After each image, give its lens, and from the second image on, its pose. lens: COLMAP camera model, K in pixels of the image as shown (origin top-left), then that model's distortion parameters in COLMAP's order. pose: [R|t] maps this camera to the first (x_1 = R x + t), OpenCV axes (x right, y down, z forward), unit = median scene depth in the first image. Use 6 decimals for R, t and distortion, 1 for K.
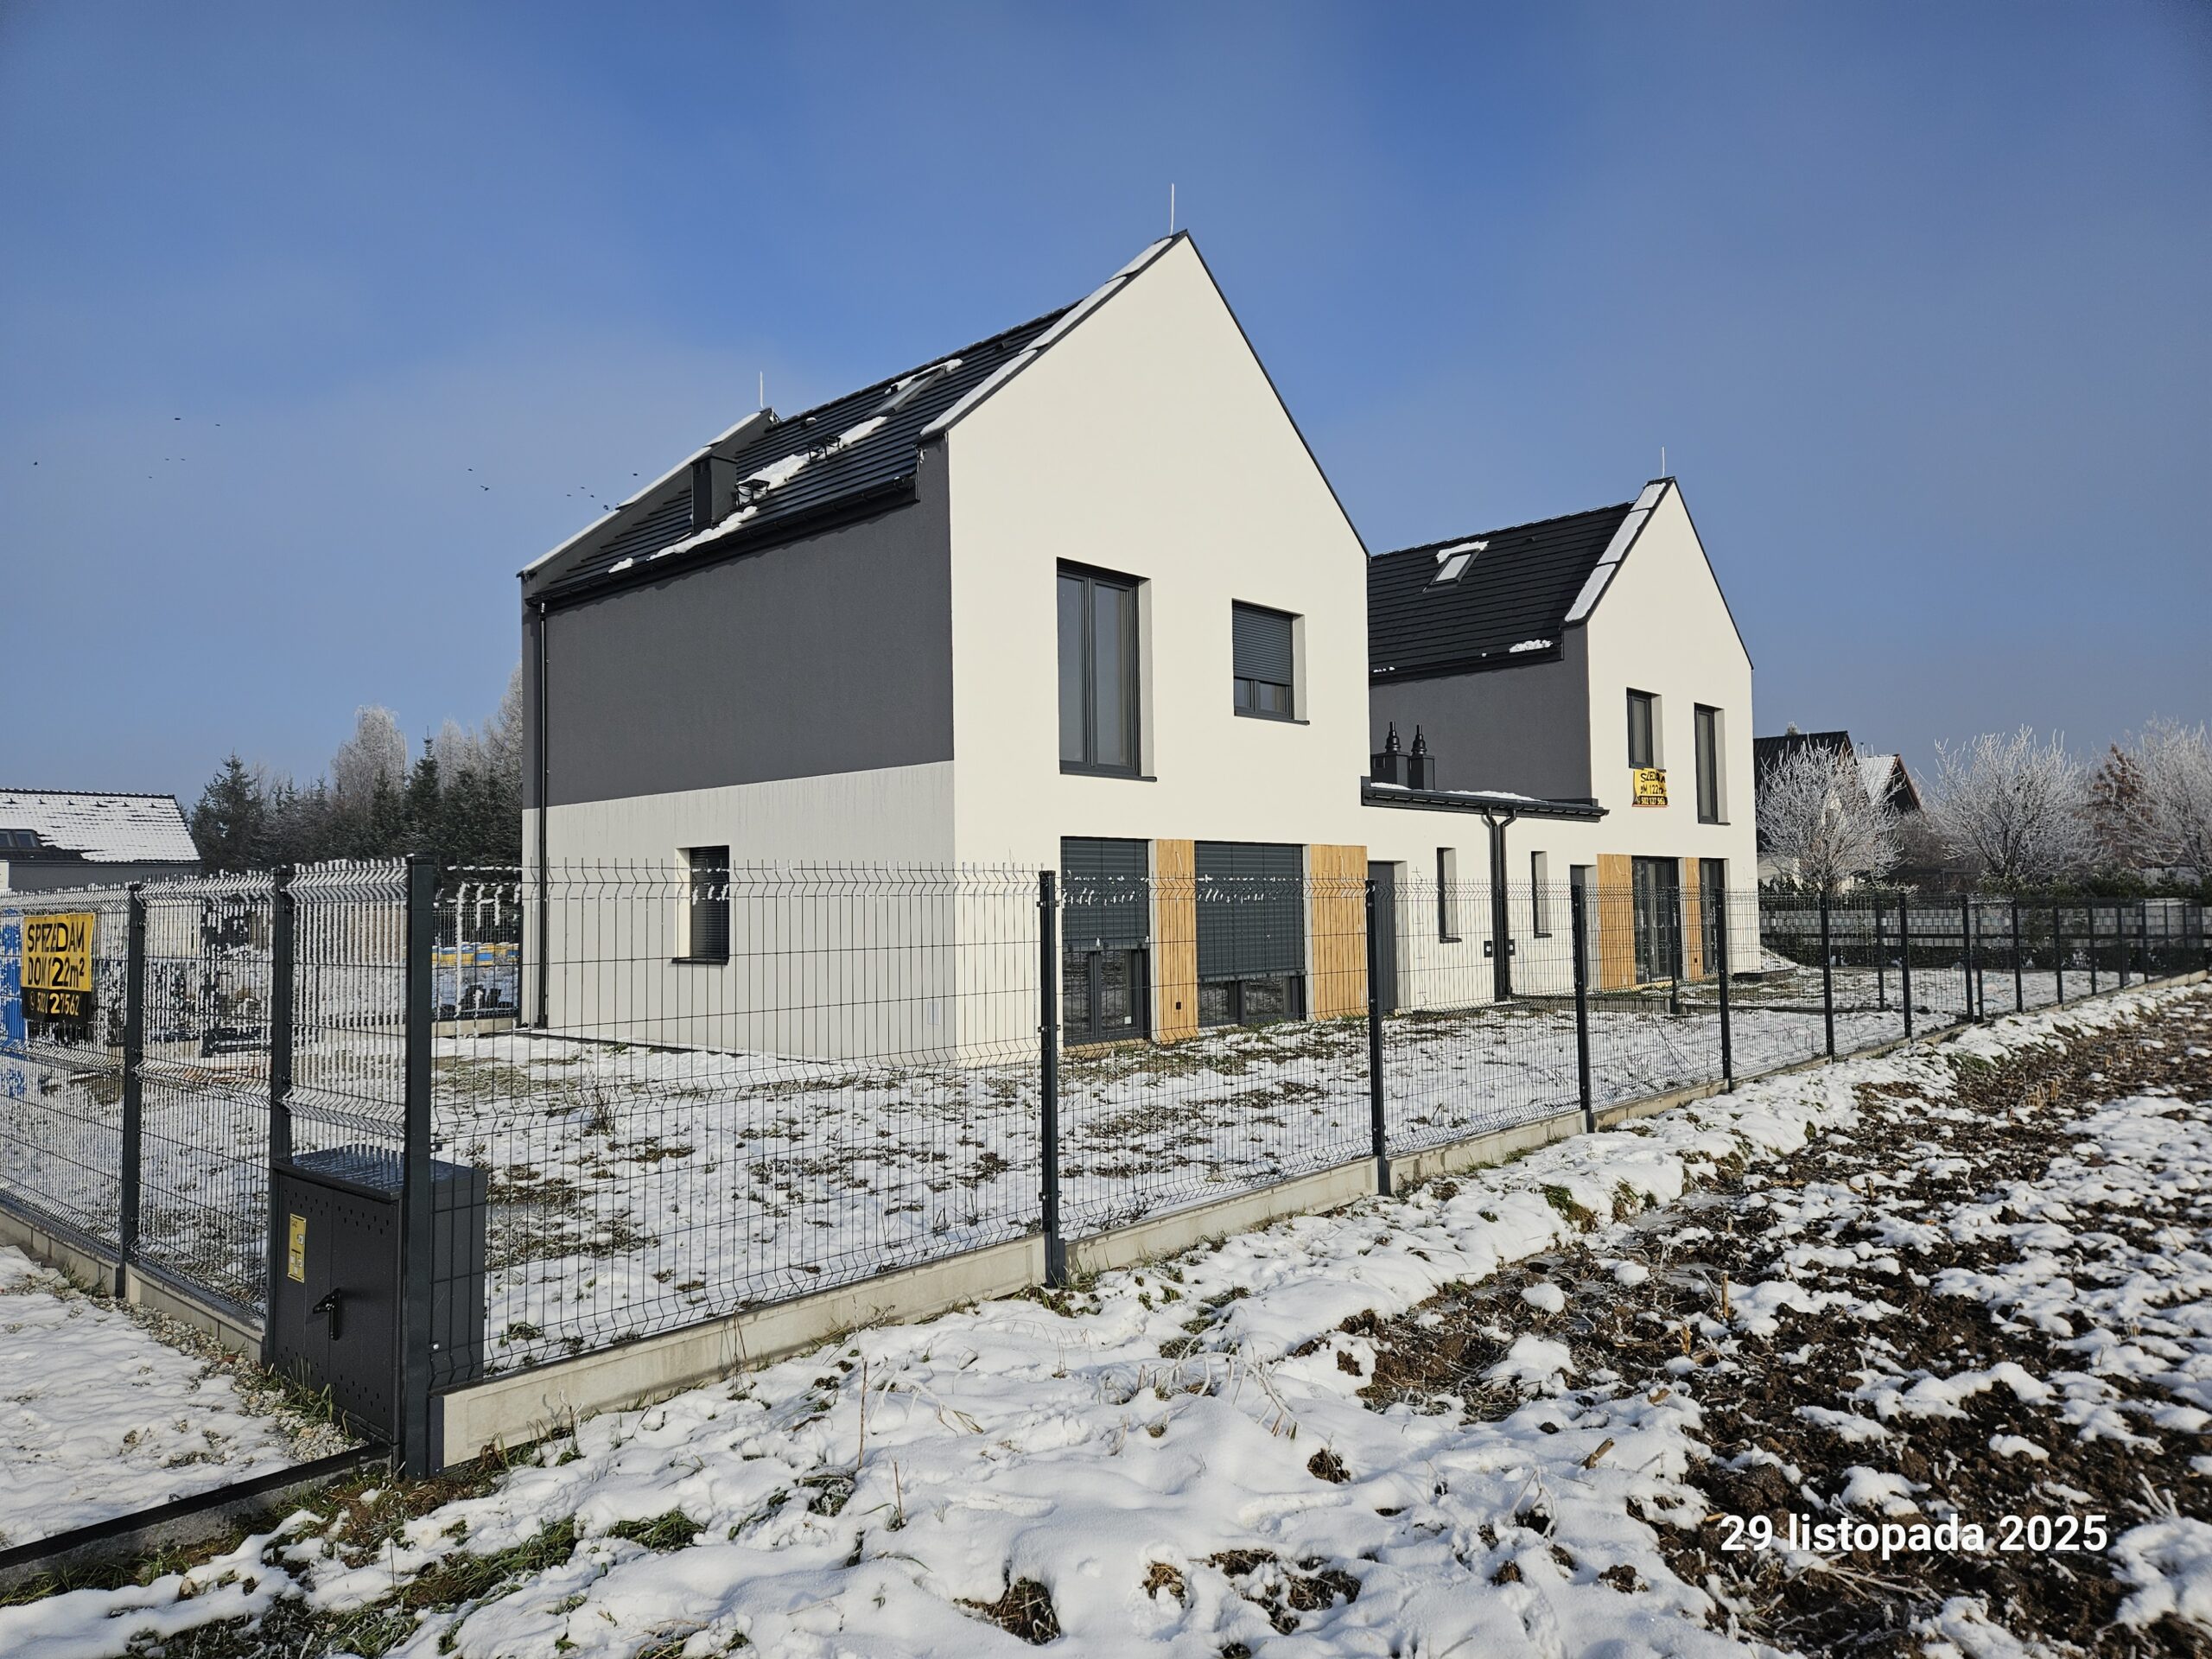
lens RADIAL K [[1450.0, 0, 1134.7], [0, 1450.0, 786.0], [0, 0, 1]] dist [0.114805, -0.088483]
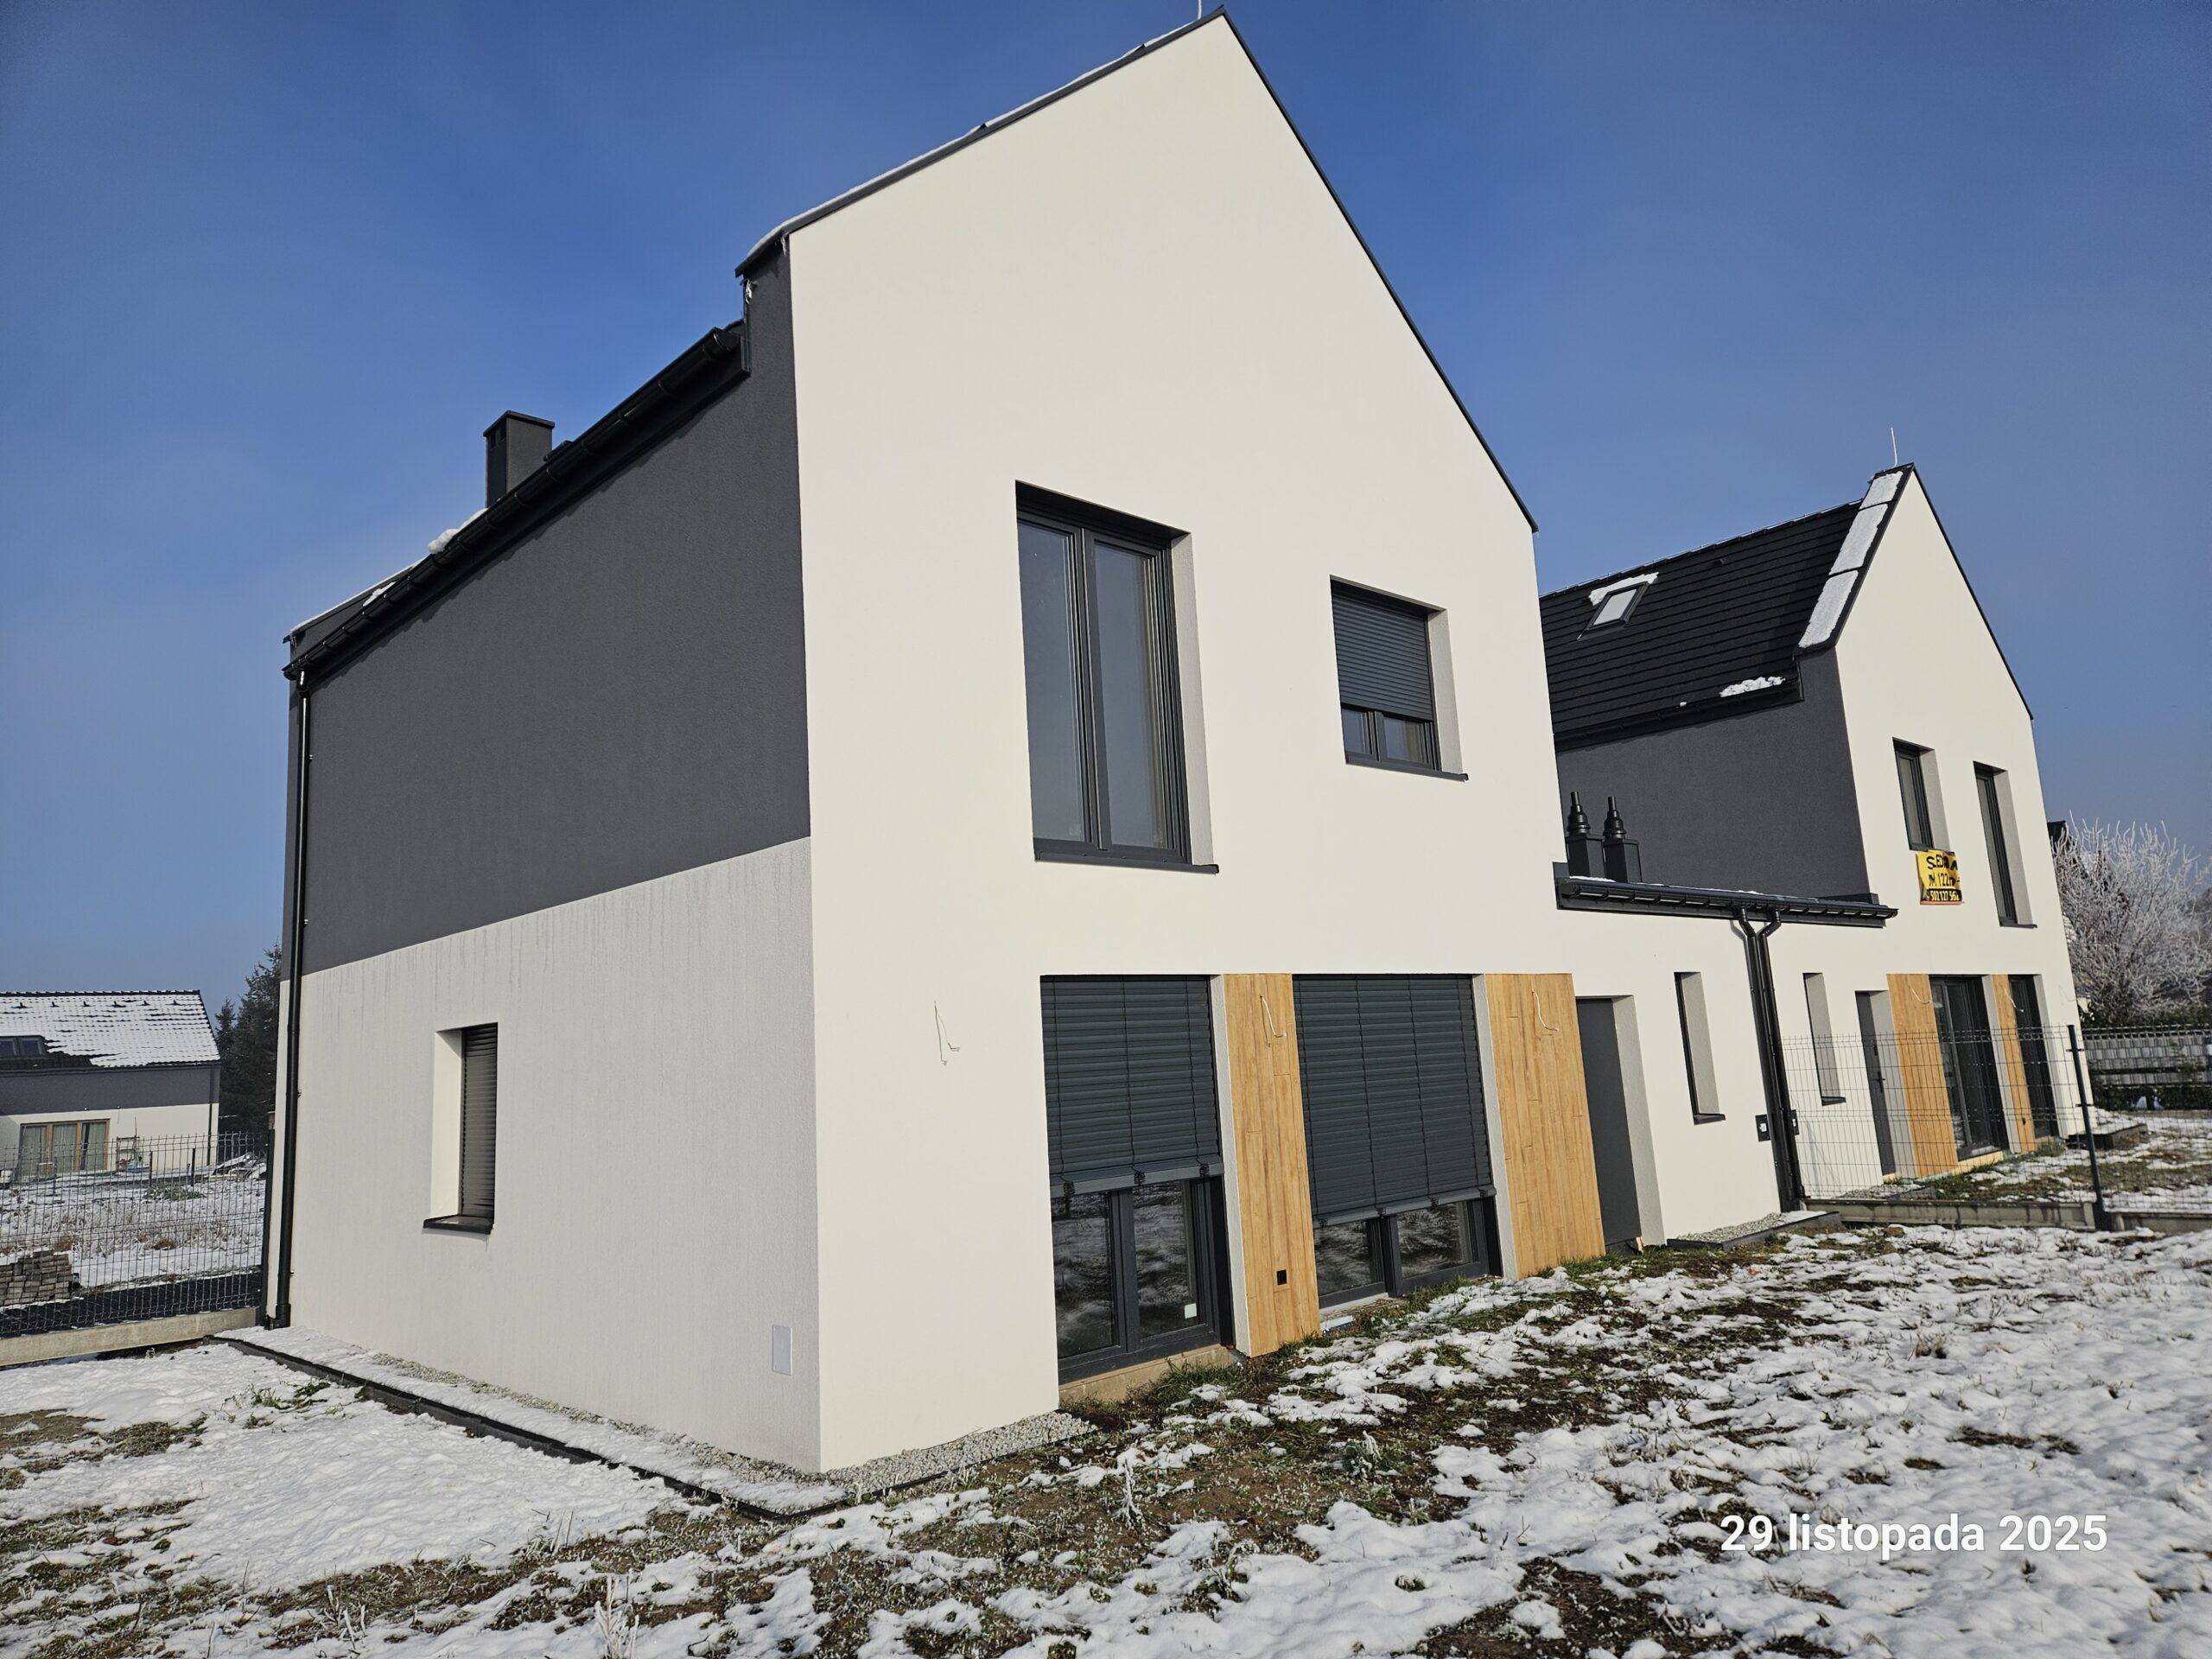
lens RADIAL K [[1450.0, 0, 1134.7], [0, 1450.0, 786.0], [0, 0, 1]] dist [0.114805, -0.088483]
pose [[0.996301, -0.056616, -0.064646, 0.017515], [0.049755, 0.993414, -0.103216, 0.016891], [0.070064, 0.099617, 0.992556, 0.351921]]
